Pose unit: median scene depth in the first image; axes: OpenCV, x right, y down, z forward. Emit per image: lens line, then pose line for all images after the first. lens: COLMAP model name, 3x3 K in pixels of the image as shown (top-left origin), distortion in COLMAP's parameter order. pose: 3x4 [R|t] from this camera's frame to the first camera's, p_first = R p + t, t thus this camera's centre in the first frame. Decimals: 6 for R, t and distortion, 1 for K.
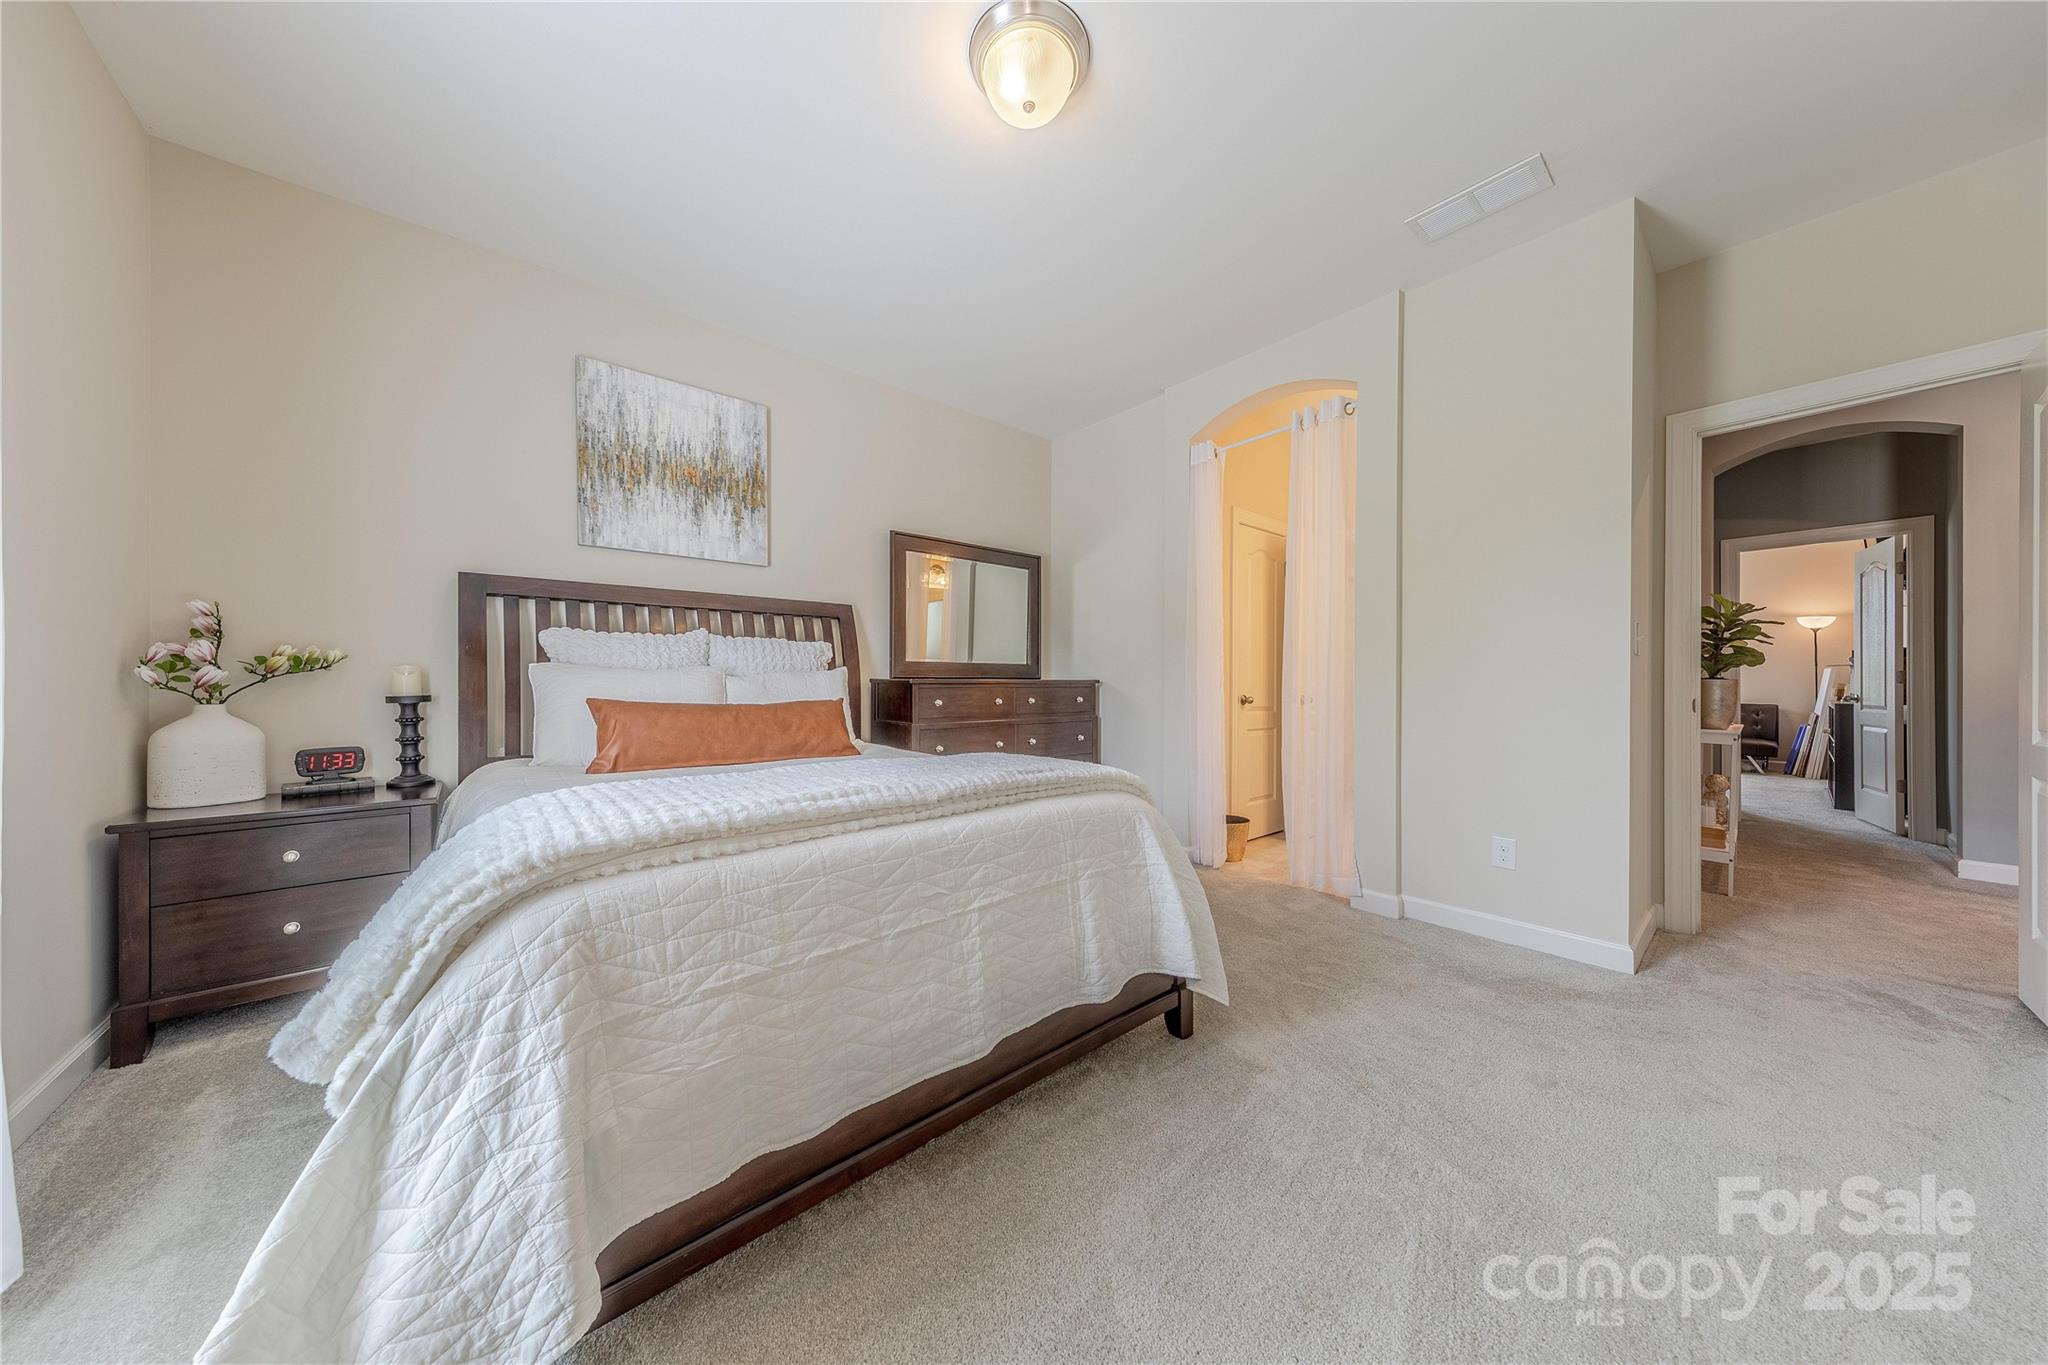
lens RADIAL K [[651.9, 0, 1030.3], [0, 651.9, 680.7], [0, 0, 1]] dist [0.013561, -0.000482]
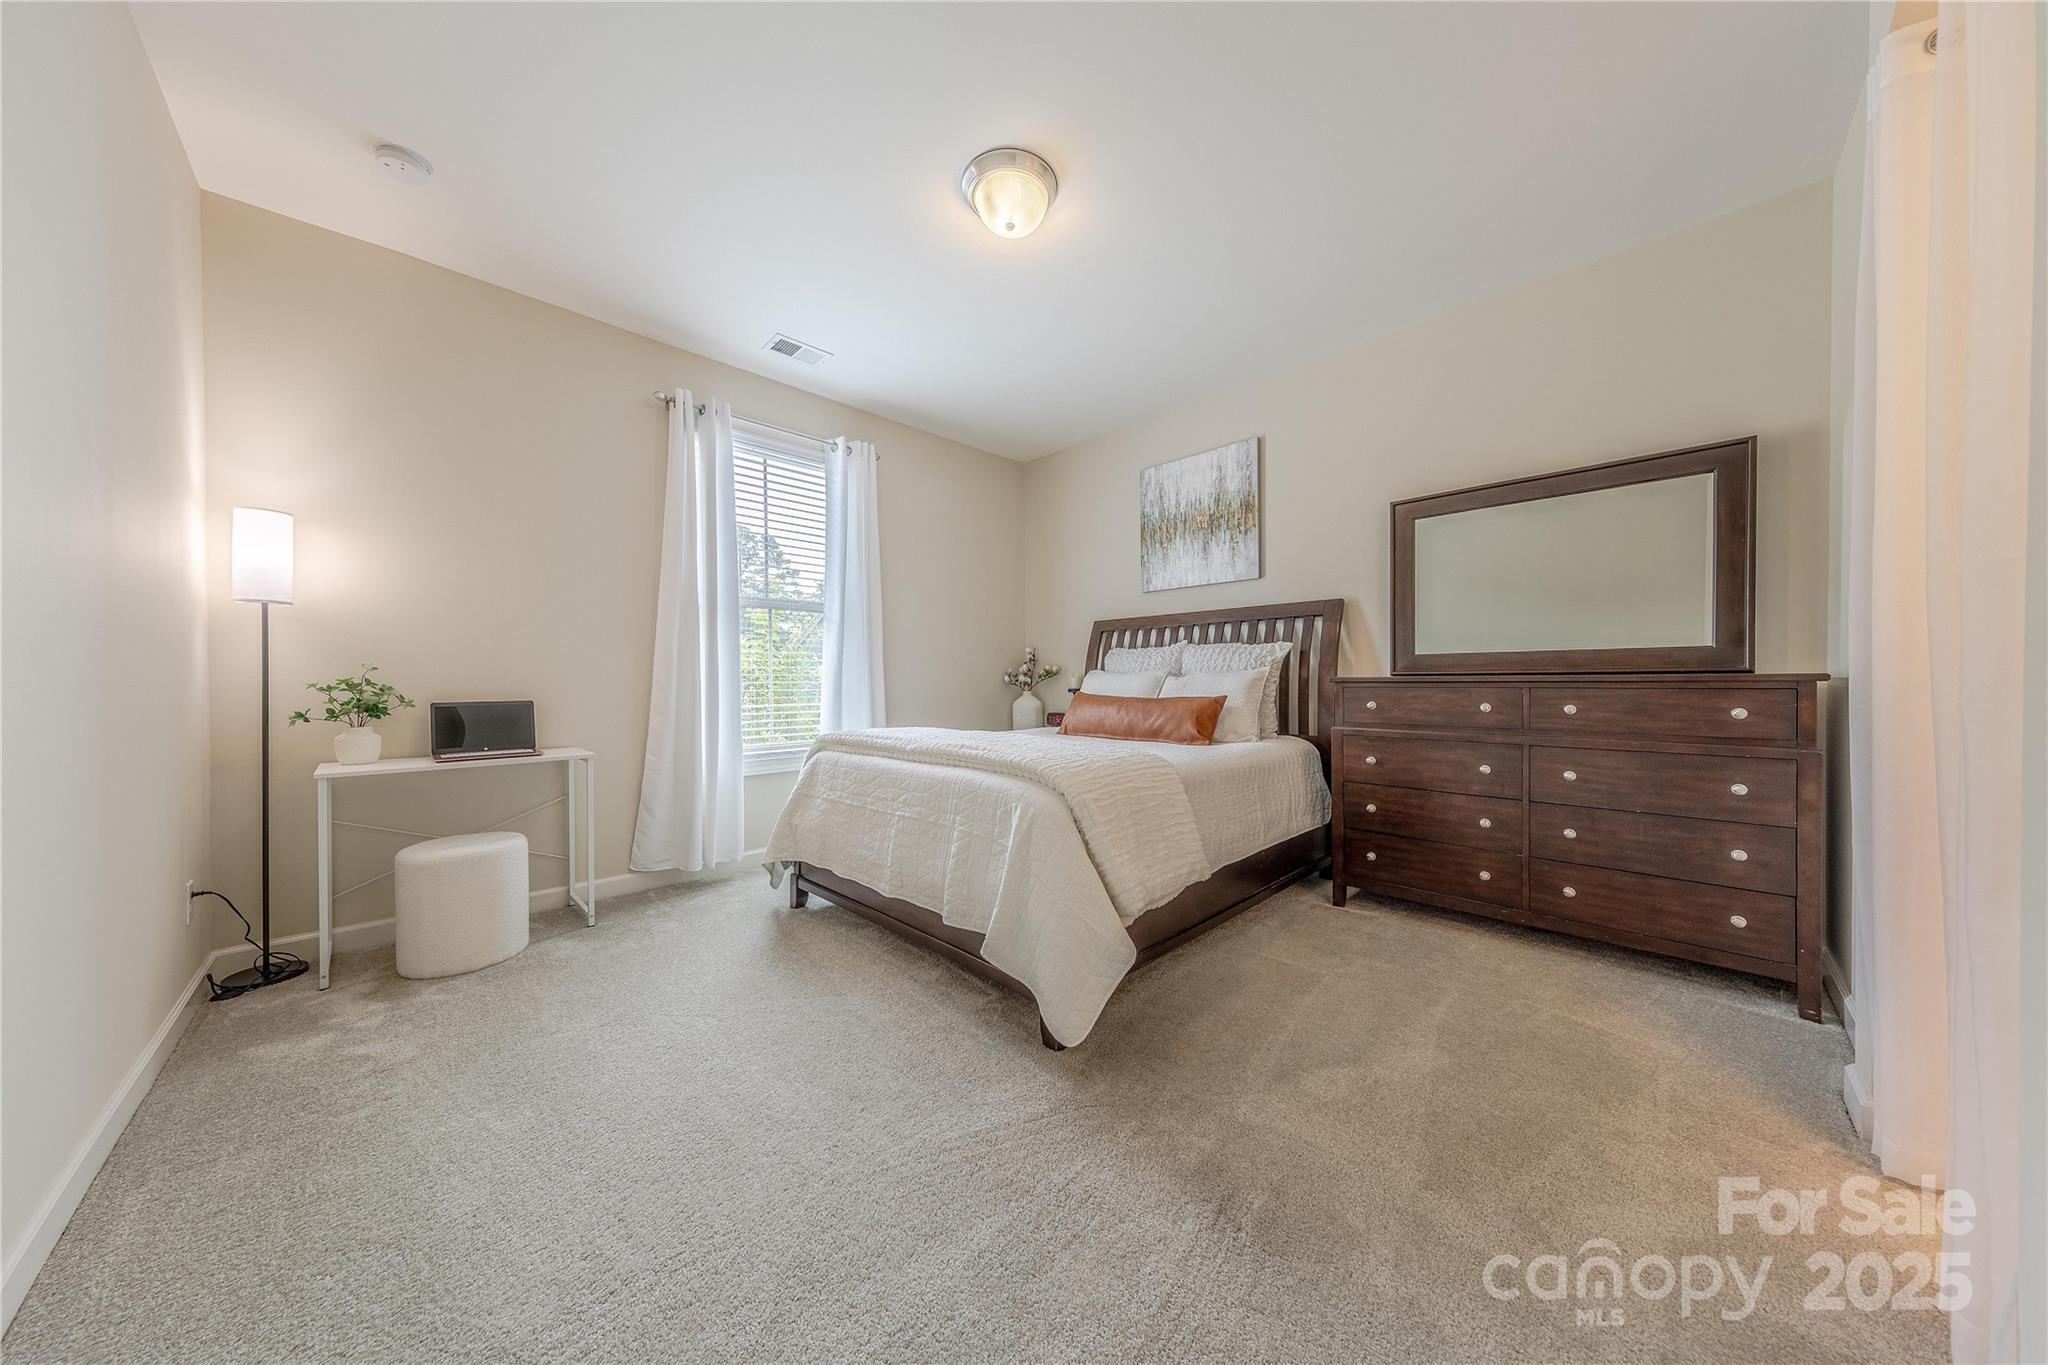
lens RADIAL K [[651.9, 0, 1025.2], [0, 651.9, 686.0], [0, 0, 1]] dist [0.013561, -0.000482]
pose [[0.052051, 0.006276, -0.998625, 0.756957], [0.005065, 0.999966, 0.006548, 0.001724], [0.998632, -0.005399, 0.052017, 0.579195]]
